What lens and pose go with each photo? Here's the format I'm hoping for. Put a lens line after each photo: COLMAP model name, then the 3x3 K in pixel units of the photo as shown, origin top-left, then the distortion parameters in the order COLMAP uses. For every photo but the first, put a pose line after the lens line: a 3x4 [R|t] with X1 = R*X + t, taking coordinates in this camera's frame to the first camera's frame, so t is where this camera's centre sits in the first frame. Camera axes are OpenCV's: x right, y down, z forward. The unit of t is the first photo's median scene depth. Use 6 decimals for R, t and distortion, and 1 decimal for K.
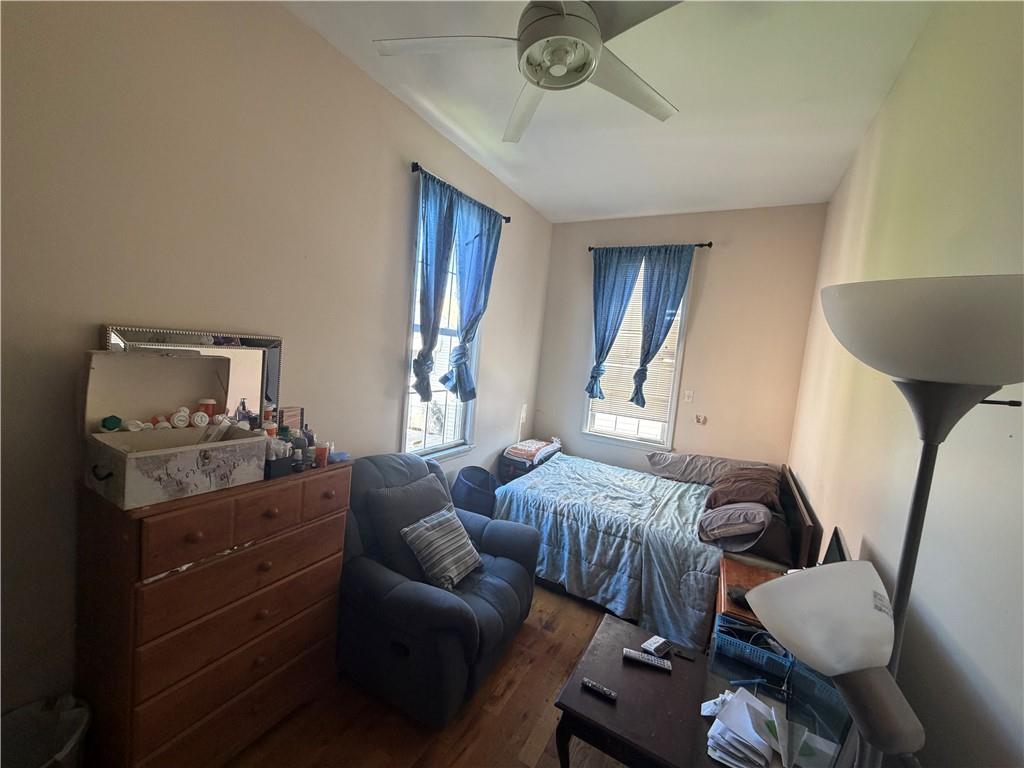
lens RADIAL K [[407.0, 0, 510.1], [0, 407.0, 382.0], [0, 0, 1]] dist [-0.002291, -0.000035]
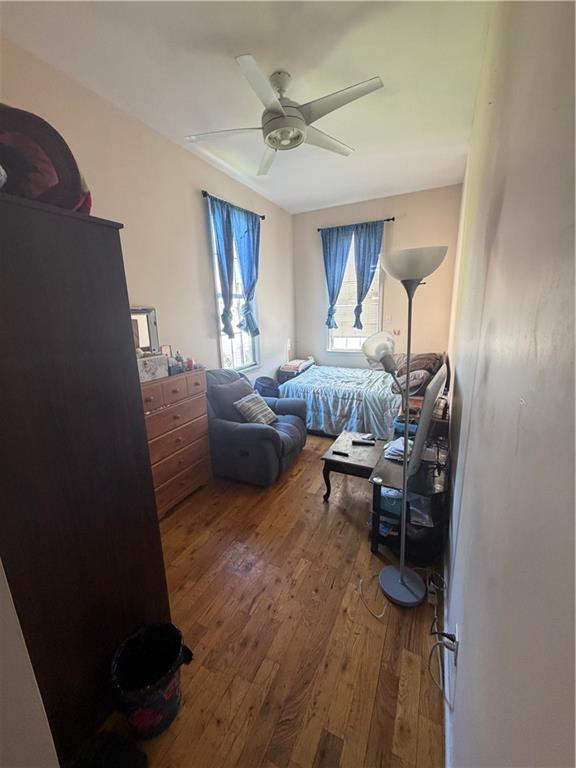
lens RADIAL K [[305.3, 0, 289.0], [0, 305.3, 381.4], [0, 0, 1]] dist [-0.002291, -0.000035]
pose [[0.990987, -0.131069, 0.027678, -0.027319], [0.125367, 0.980219, 0.153148, 0.059538], [-0.047204, -0.148297, 0.987816, -0.308245]]
